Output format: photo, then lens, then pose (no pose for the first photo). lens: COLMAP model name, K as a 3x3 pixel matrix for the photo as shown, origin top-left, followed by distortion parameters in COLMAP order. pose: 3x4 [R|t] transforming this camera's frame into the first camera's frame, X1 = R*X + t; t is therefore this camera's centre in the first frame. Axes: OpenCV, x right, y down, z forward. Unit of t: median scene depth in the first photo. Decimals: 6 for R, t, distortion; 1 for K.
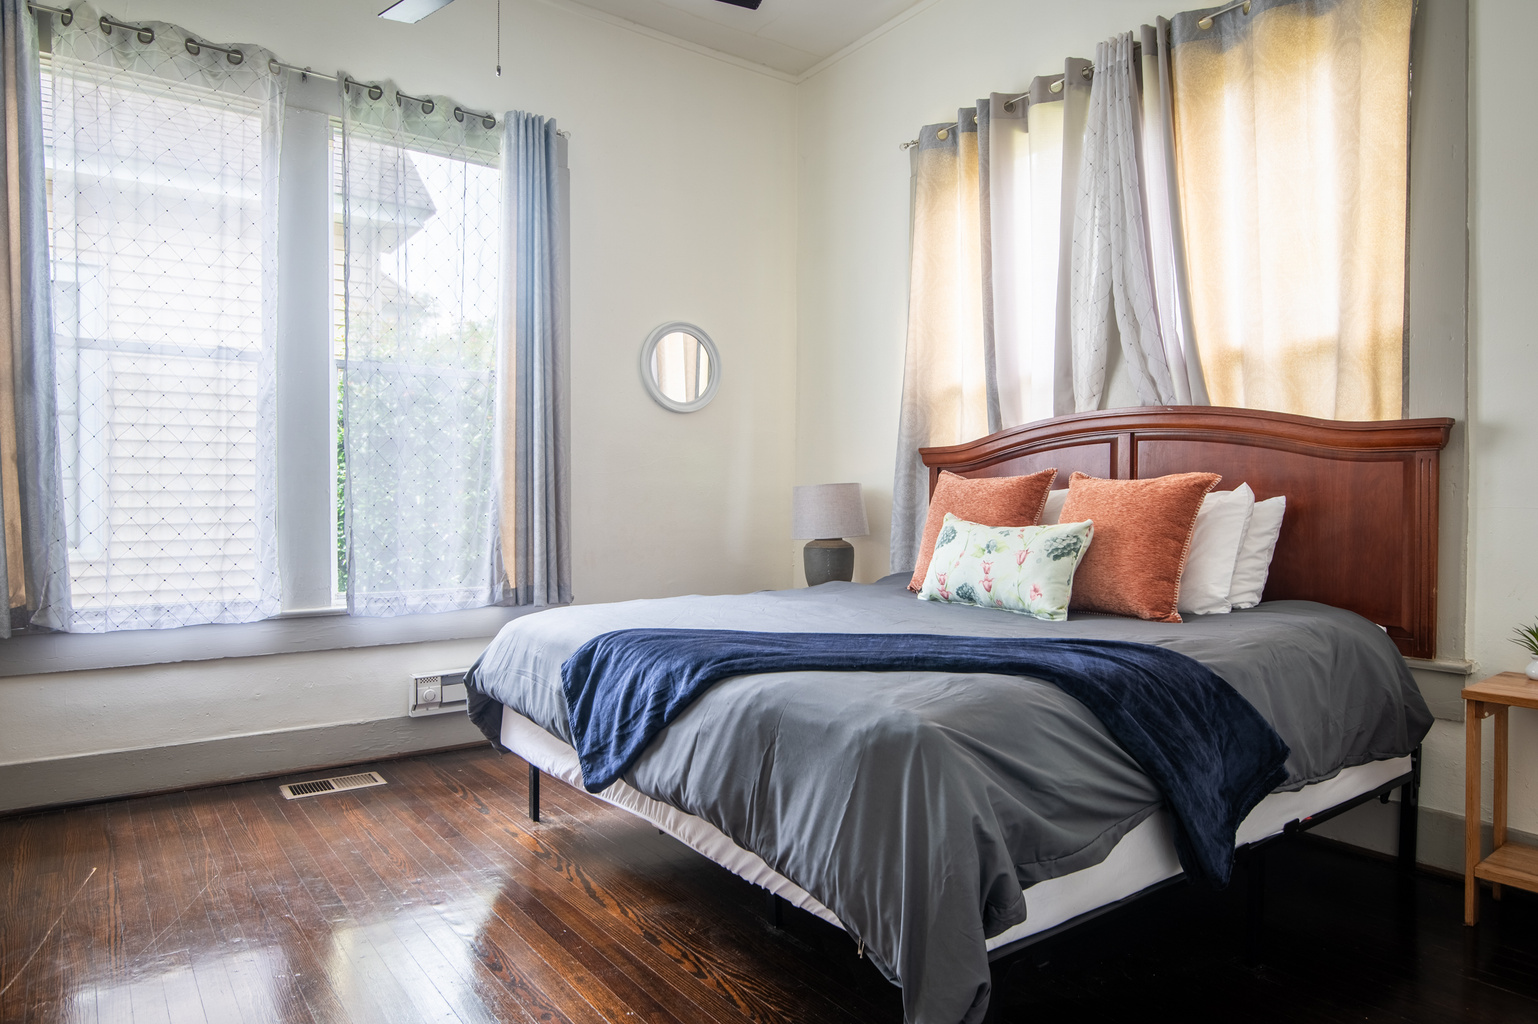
lens RADIAL K [[945.2, 0, 769.0], [0, 945.2, 512.0], [0, 0, 1]] dist [-0.001327, -0.000339]
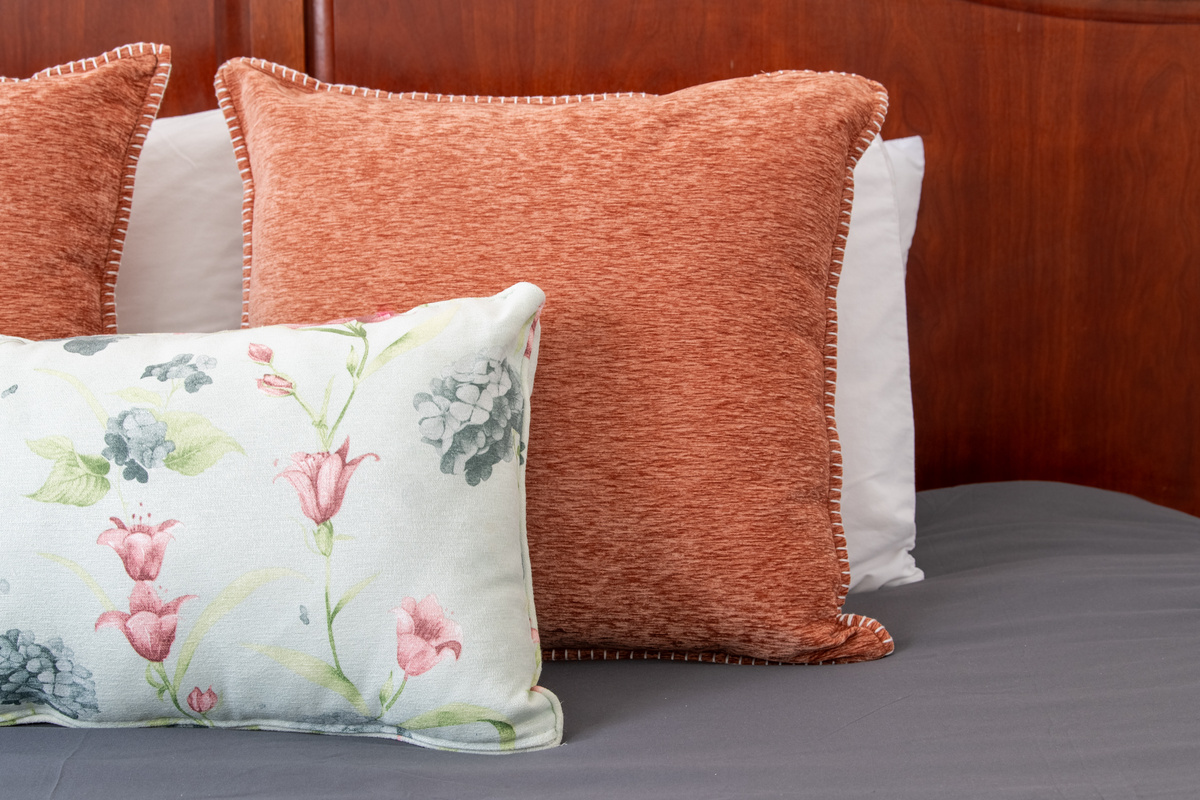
lens RADIAL K [[2403.3, 0, 600.0], [0, 2403.3, 400.0], [0, 0, 1]] dist [0.007301, -0.041177]
pose [[0.594830, -0.142459, 0.791128, -0.127892], [0.022352, 0.986722, 0.160874, -0.058163], [-0.803541, -0.078009, 0.590116, 0.607012]]
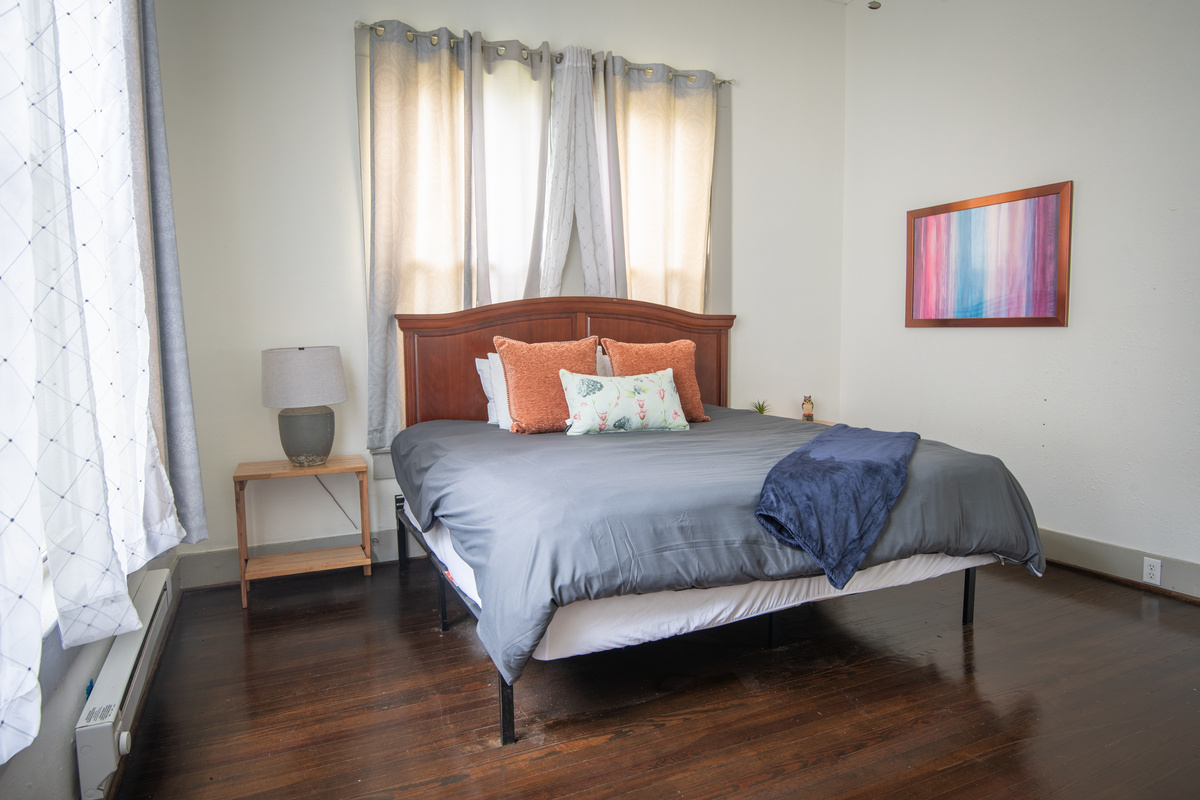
lens RADIAL K [[737.5, 0, 600.0], [0, 737.5, 400.0], [0, 0, 1]] dist [-0.001327, -0.000339]
pose [[0.193247, -0.085765, 0.977394, -0.929529], [0.024106, 0.996286, 0.082657, -0.045634], [-0.980854, 0.007587, 0.194597, 0.839970]]
